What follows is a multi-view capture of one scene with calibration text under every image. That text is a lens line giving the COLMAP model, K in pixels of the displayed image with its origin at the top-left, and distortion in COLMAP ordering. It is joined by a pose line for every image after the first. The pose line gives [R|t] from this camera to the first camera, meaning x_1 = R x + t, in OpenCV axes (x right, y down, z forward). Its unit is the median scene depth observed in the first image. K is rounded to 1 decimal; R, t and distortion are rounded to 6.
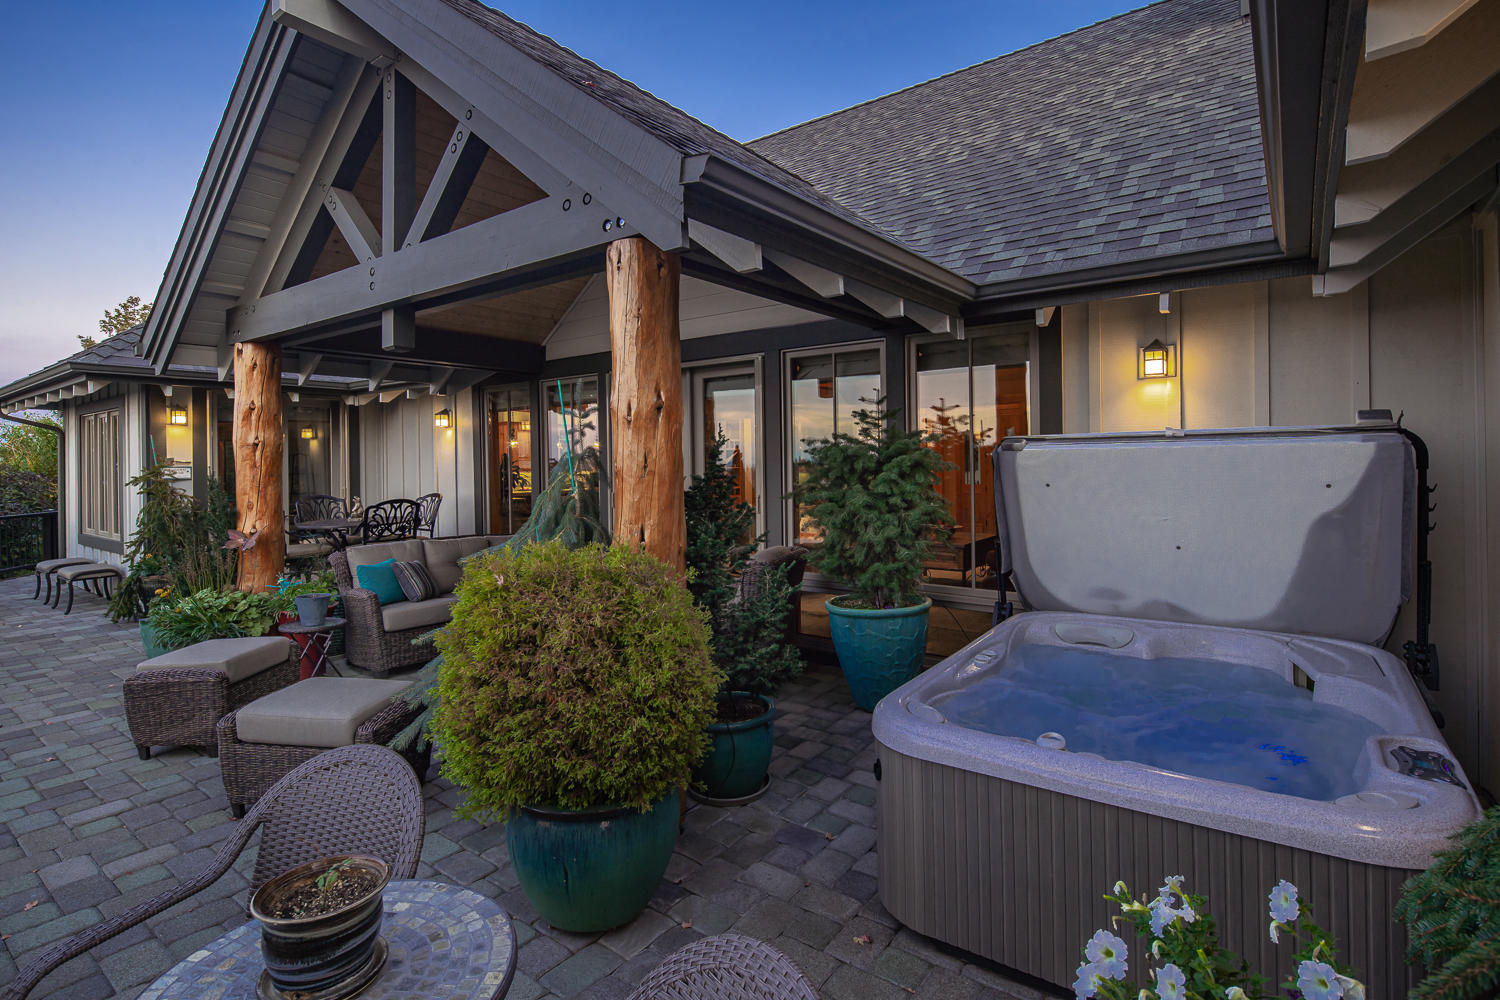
lens RADIAL K [[742.1, 0, 748.6], [0, 742.1, 455.0], [0, 0, 1]] dist [-0.001522, 0.000068]
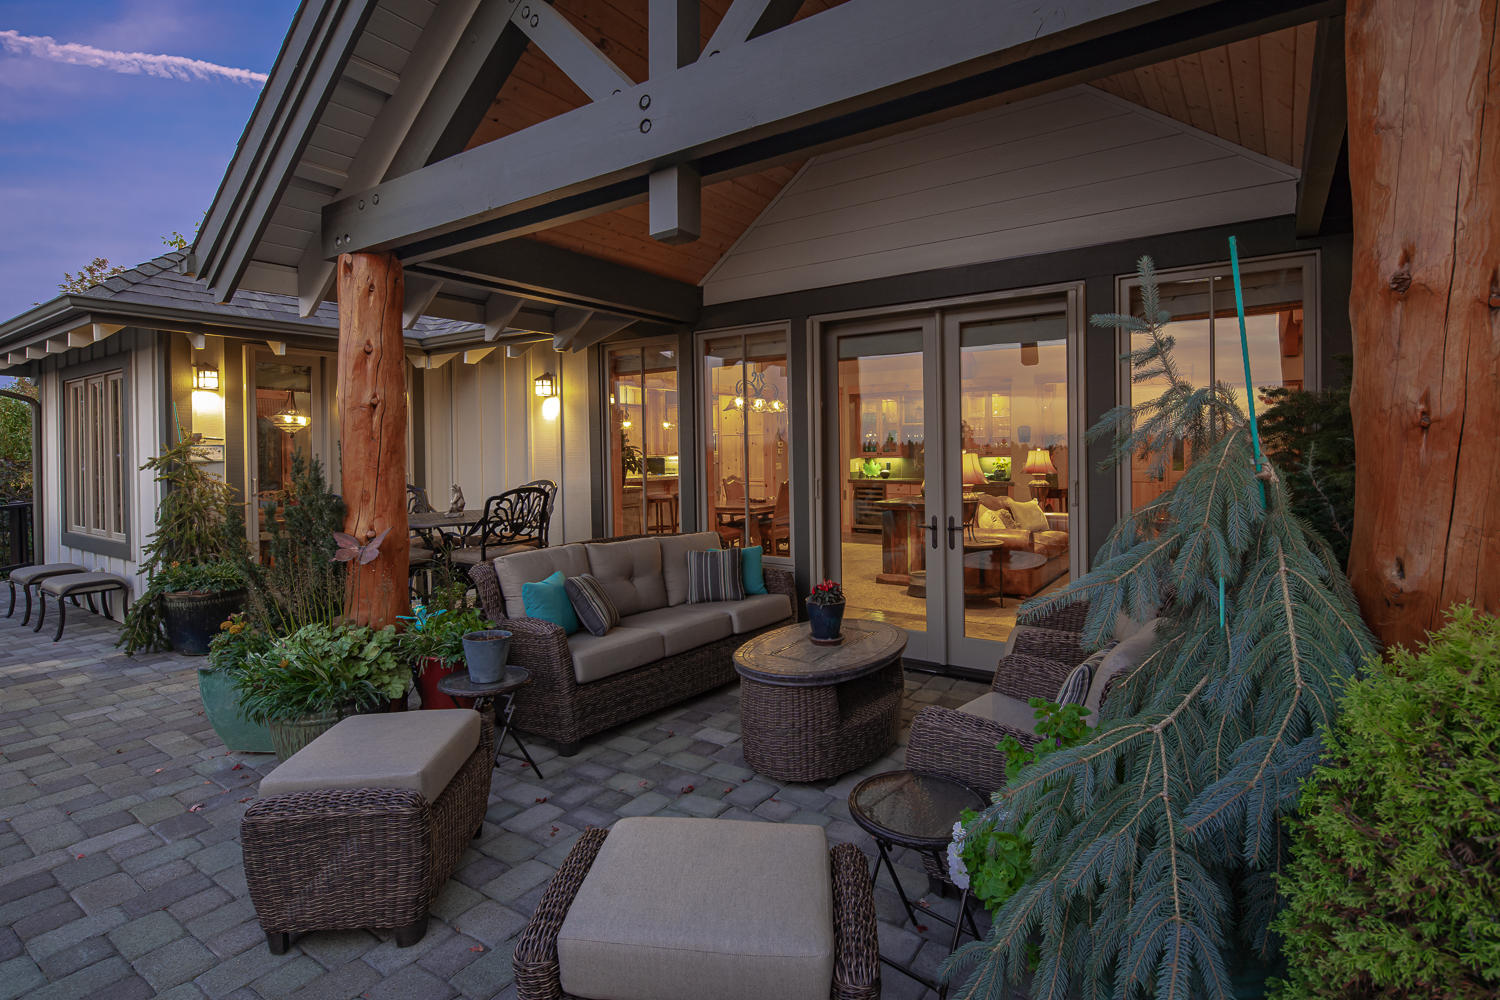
lens RADIAL K [[754.3, 0, 748.5], [0, 754.3, 450.2], [0, 0, 1]] dist [0.002370, -0.000424]
pose [[0.999540, 0.000721, 0.030305, -0.303113], [-0.000989, 0.999960, 0.008850, 0.017483], [-0.030297, -0.008876, 0.999502, 0.268668]]
